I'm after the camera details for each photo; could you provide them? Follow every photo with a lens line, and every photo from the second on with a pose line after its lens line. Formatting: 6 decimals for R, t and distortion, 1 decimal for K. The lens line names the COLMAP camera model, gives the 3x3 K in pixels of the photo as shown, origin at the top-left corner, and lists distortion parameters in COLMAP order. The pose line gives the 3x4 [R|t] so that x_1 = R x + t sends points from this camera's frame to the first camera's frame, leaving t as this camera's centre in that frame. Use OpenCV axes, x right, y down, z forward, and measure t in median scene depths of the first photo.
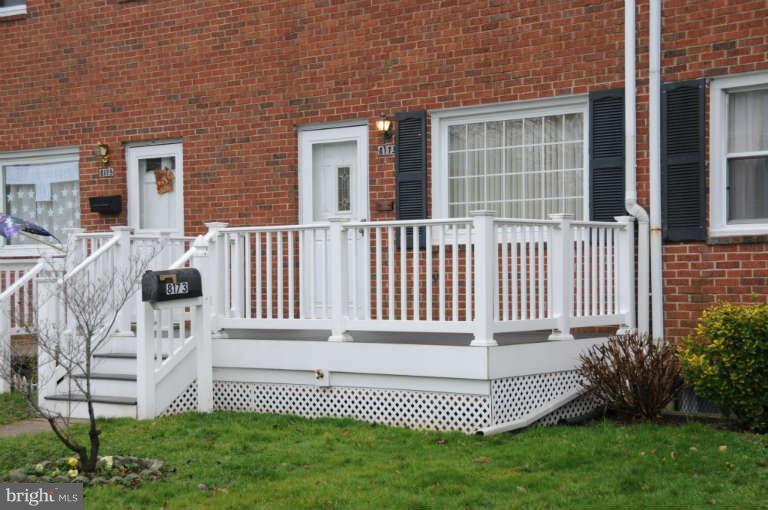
lens RADIAL K [[1385.4, 0, 384.0], [0, 1385.4, 255.0], [0, 0, 1]] dist [0.452208, 0.019486]
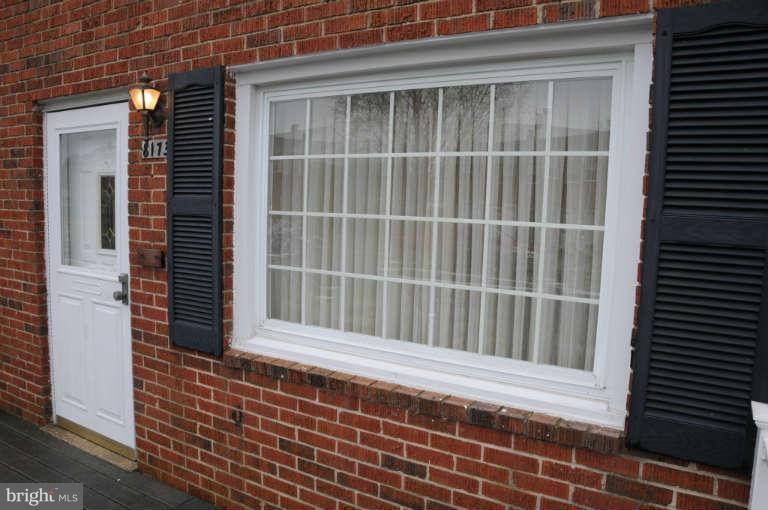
lens RADIAL K [[603.1, 0, 384.0], [0, 603.1, 255.0], [0, 0, 1]] dist [-0.113897, 0.002989]
pose [[0.991831, 0.027475, 0.124564, 0.059184], [-0.040011, 0.994255, 0.099282, -0.061928], [-0.121121, -0.103455, 0.987232, 0.776222]]
